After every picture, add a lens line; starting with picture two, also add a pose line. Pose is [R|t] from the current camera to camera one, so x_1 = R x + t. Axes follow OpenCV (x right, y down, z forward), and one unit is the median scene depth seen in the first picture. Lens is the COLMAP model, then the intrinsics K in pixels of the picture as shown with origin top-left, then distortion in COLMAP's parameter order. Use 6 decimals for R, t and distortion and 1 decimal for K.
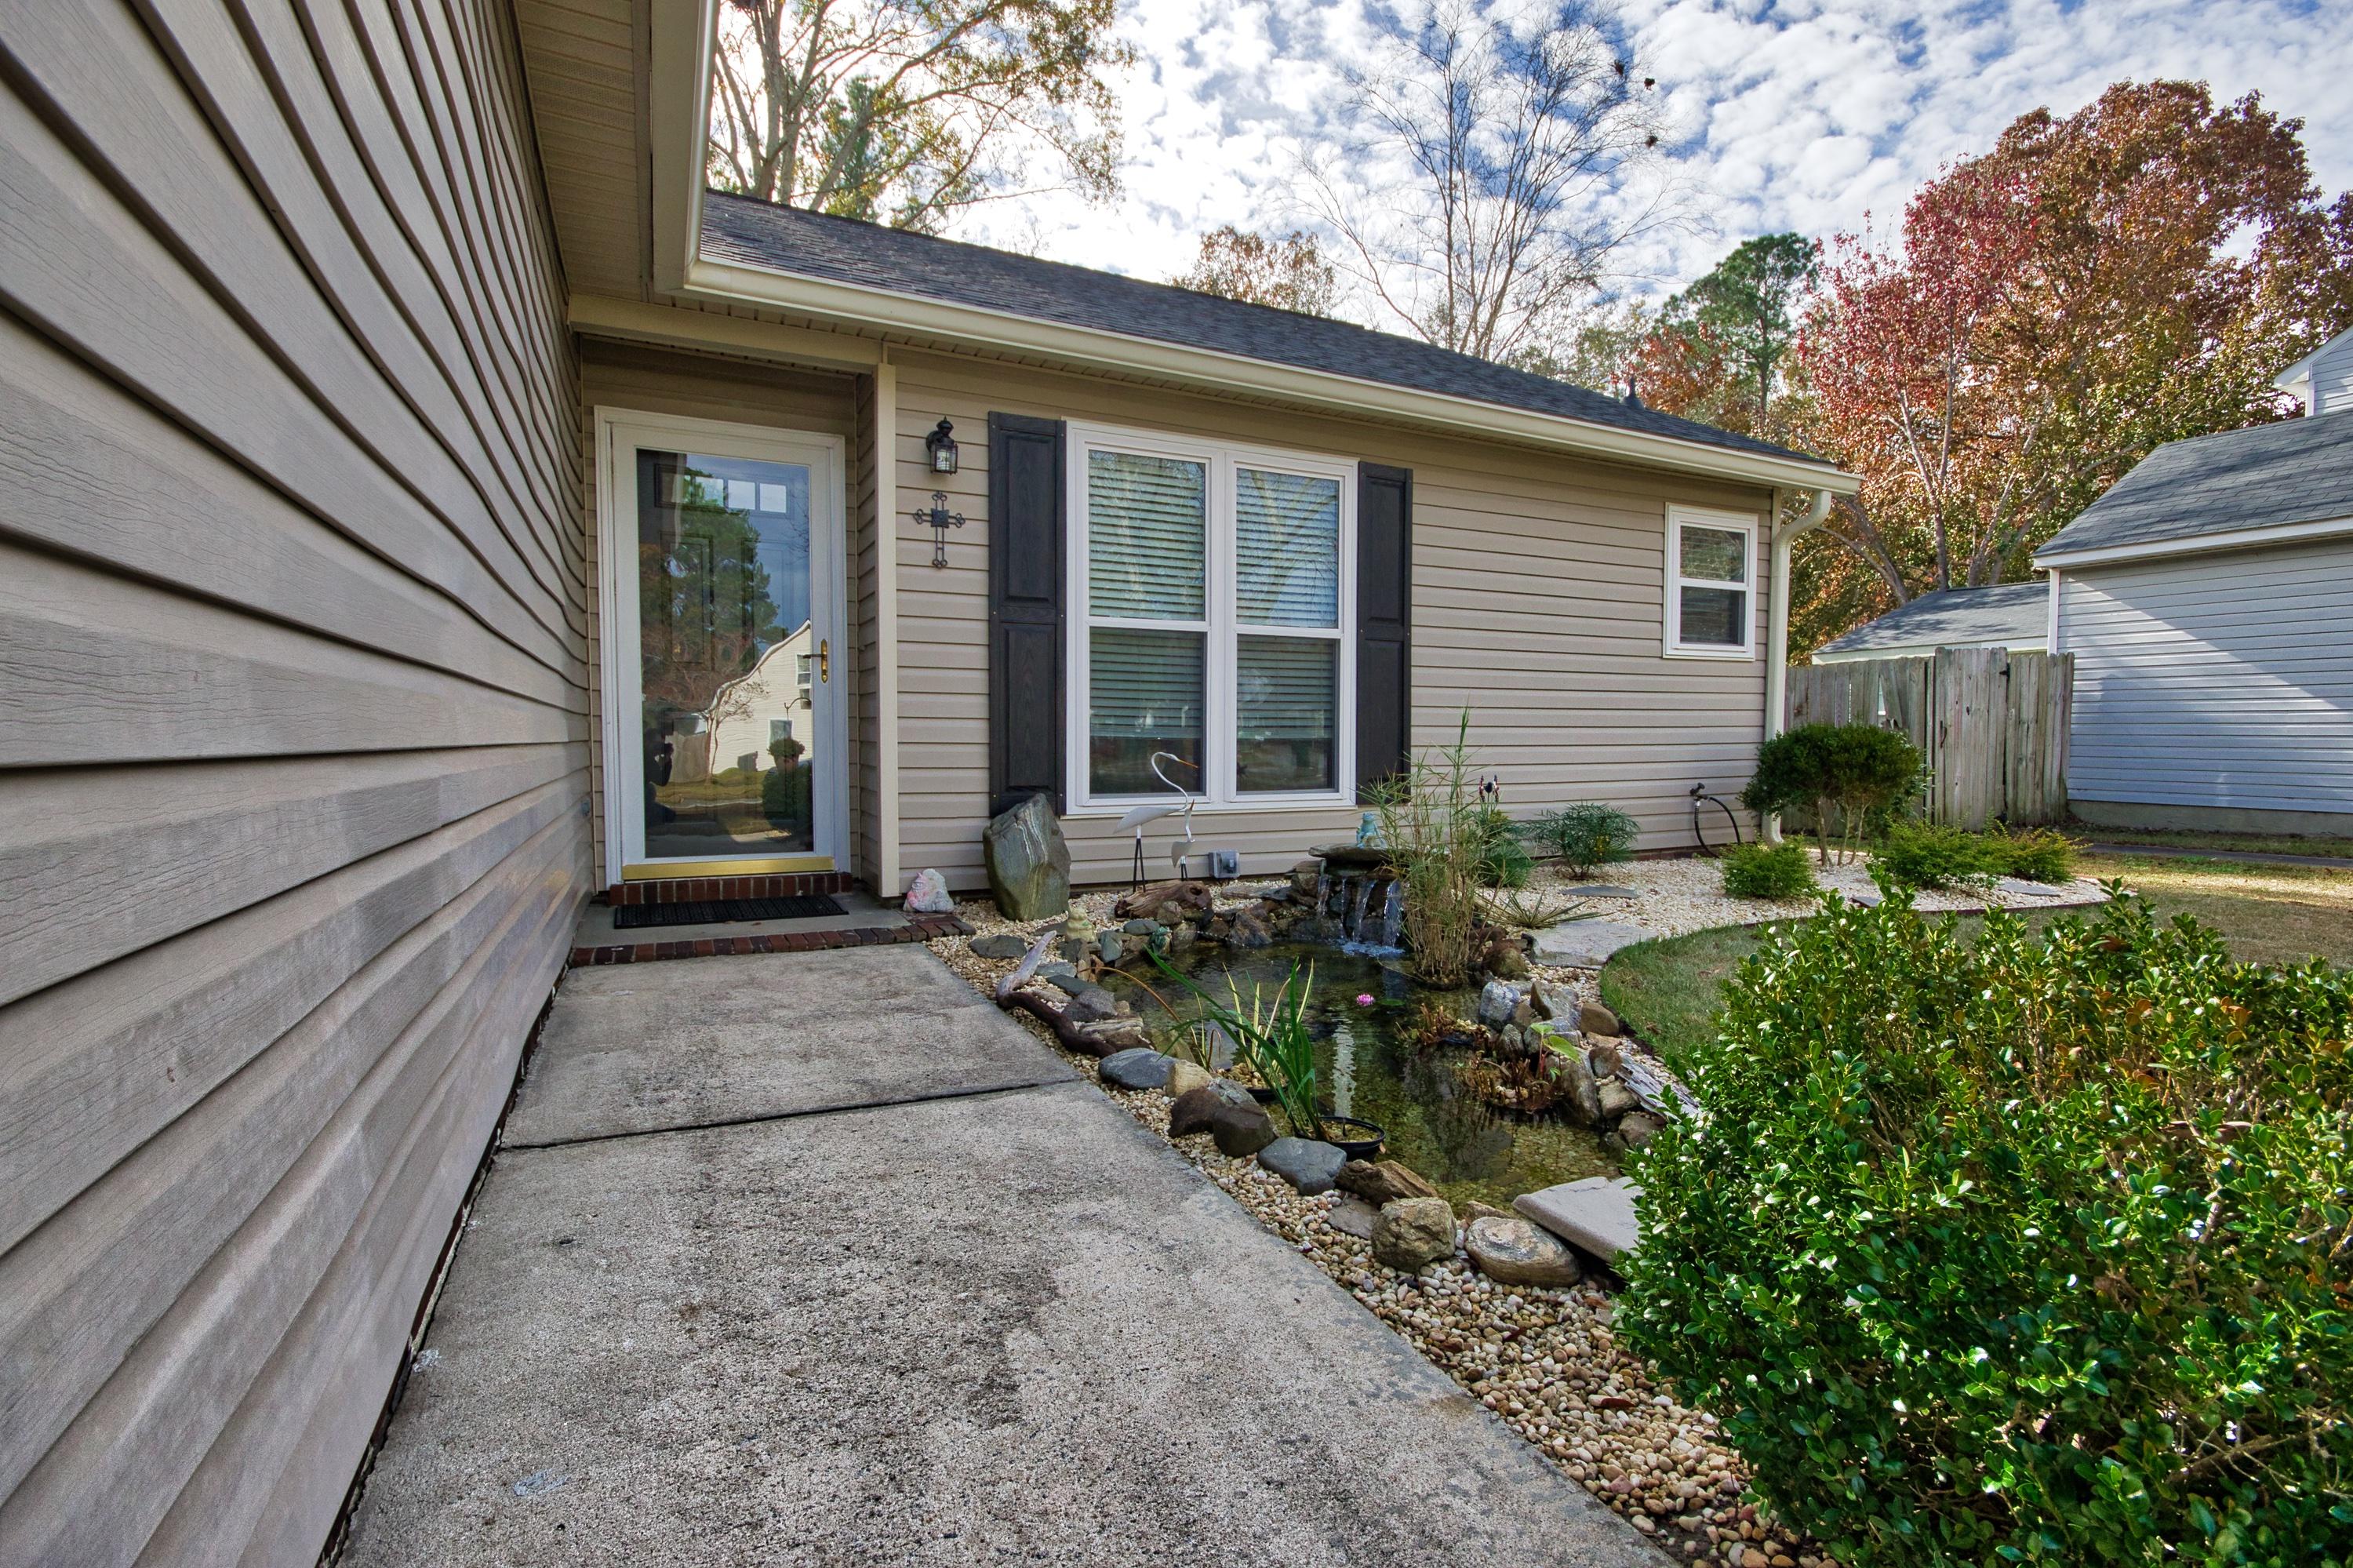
lens RADIAL K [[1030.9, 0, 1159.4], [0, 1030.9, 782.2], [0, 0, 1]] dist [0.000429, -0.005499]
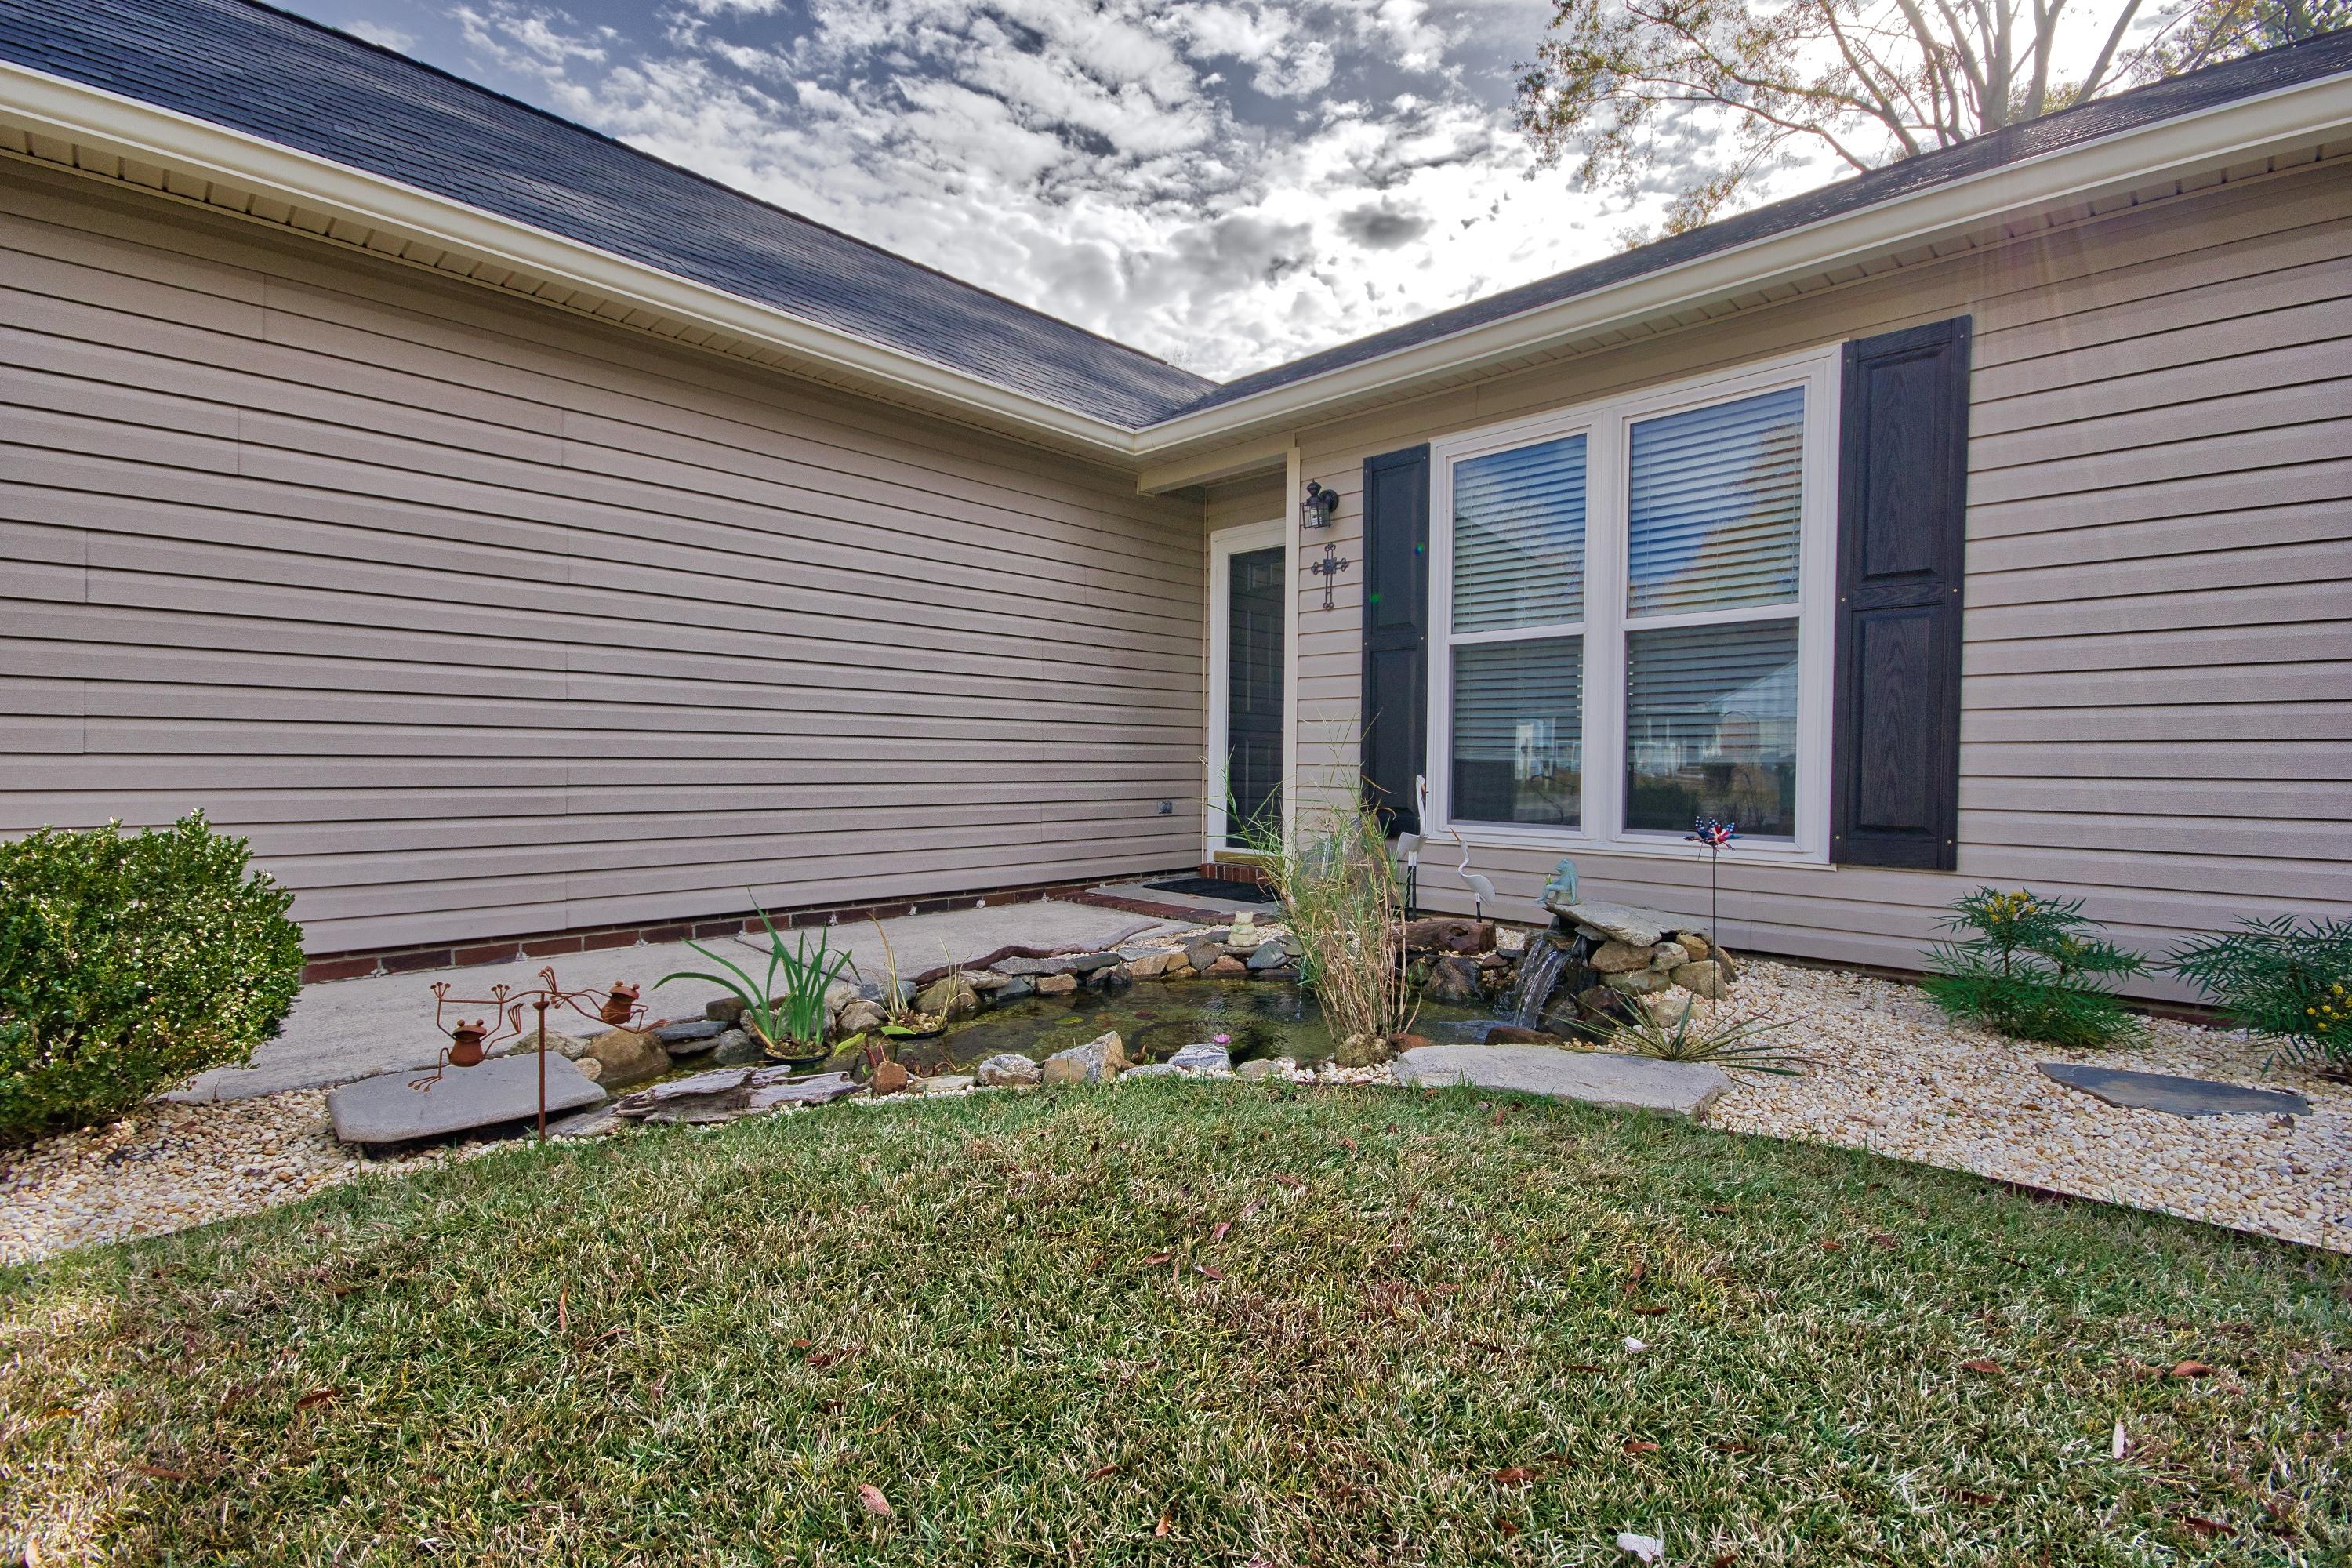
lens RADIAL K [[1030.5, 0, 1177.0], [0, 1030.5, 780.0], [0, 0, 1]] dist [0.000429, -0.005499]
pose [[0.355167, 0.018233, -0.934625, 0.747170], [-0.045816, 0.998948, 0.002078, -0.015657], [0.933679, 0.042083, 0.355629, 0.427357]]
